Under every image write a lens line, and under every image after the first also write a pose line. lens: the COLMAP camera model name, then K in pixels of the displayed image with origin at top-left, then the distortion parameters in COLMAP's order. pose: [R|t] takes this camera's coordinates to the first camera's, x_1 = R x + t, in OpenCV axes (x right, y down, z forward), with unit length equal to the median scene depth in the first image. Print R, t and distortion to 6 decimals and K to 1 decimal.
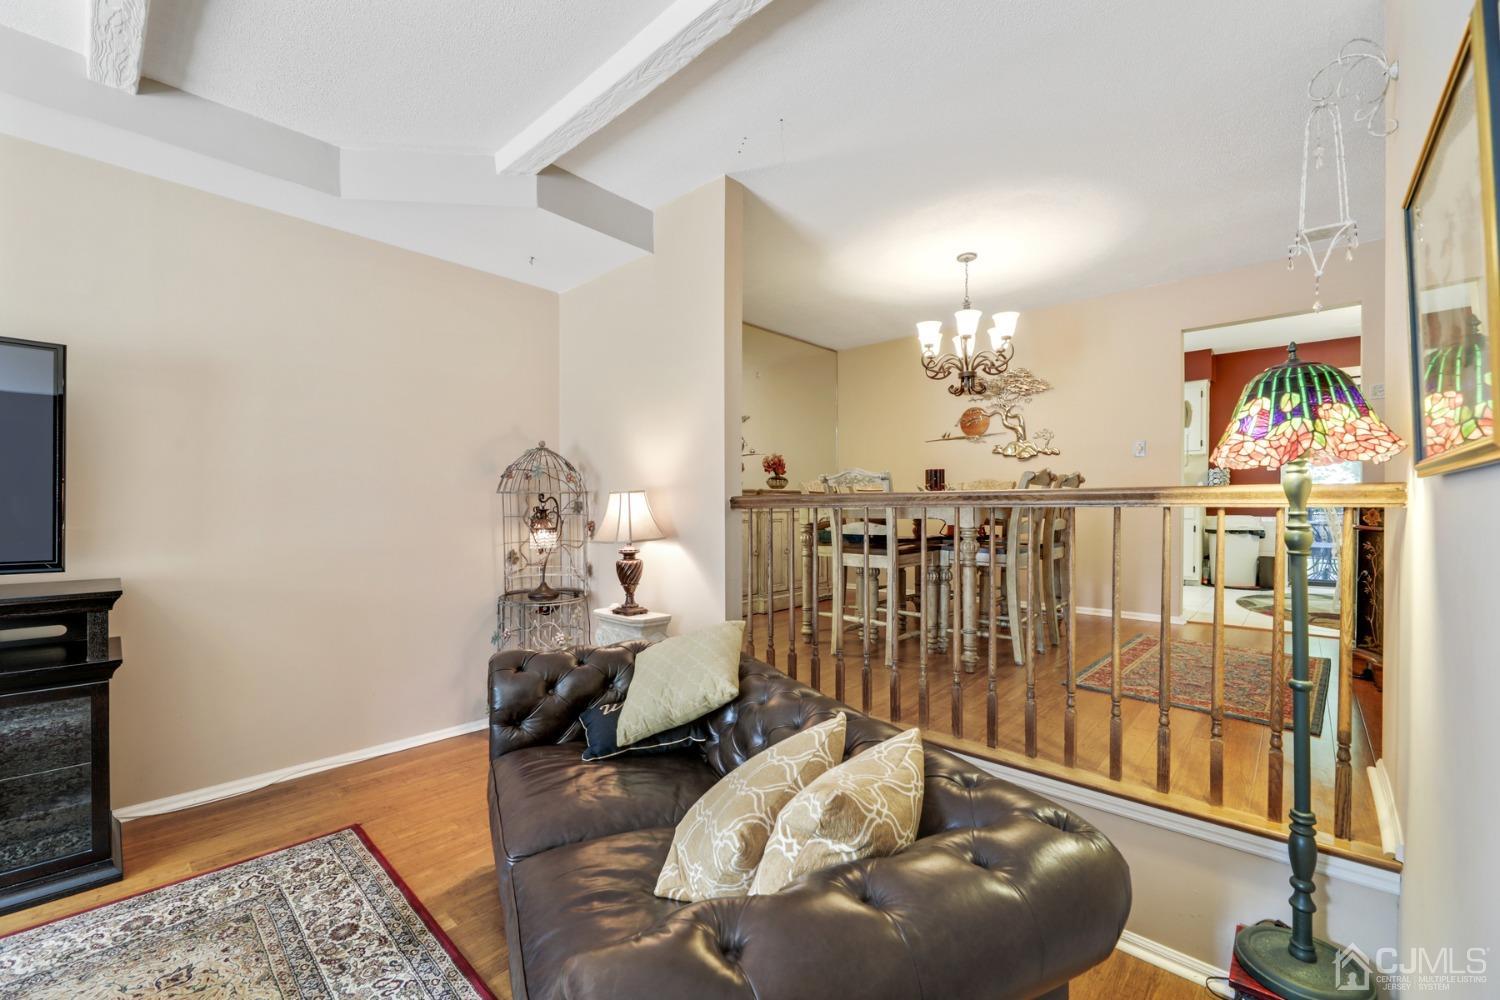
lens RADIAL K [[613.5, 0, 711.4], [0, 613.5, 504.6], [0, 0, 1]] dist [-0.017395, -0.000197]
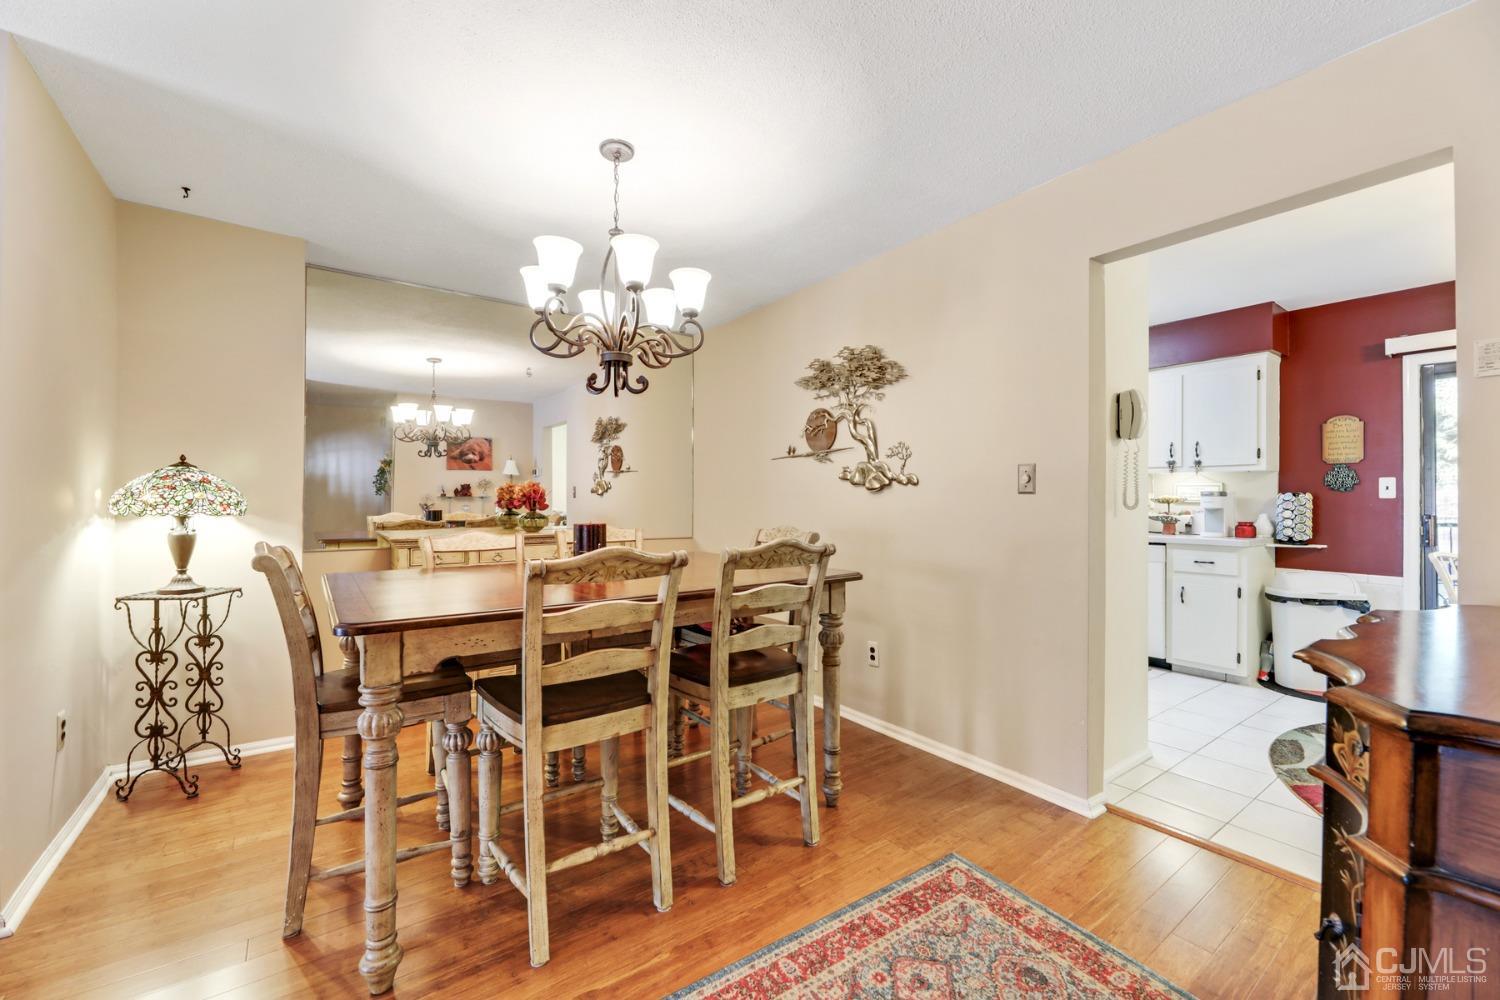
lens RADIAL K [[606.7, 0, 750.0], [0, 606.7, 500.0], [0, 0, 1]] dist [-0.003332, -0.000209]
pose [[0.986706, 0.003248, -0.162482, 0.481727], [-0.004163, 0.999977, -0.005287, -0.060217], [0.162461, 0.005893, 0.986697, 0.367761]]
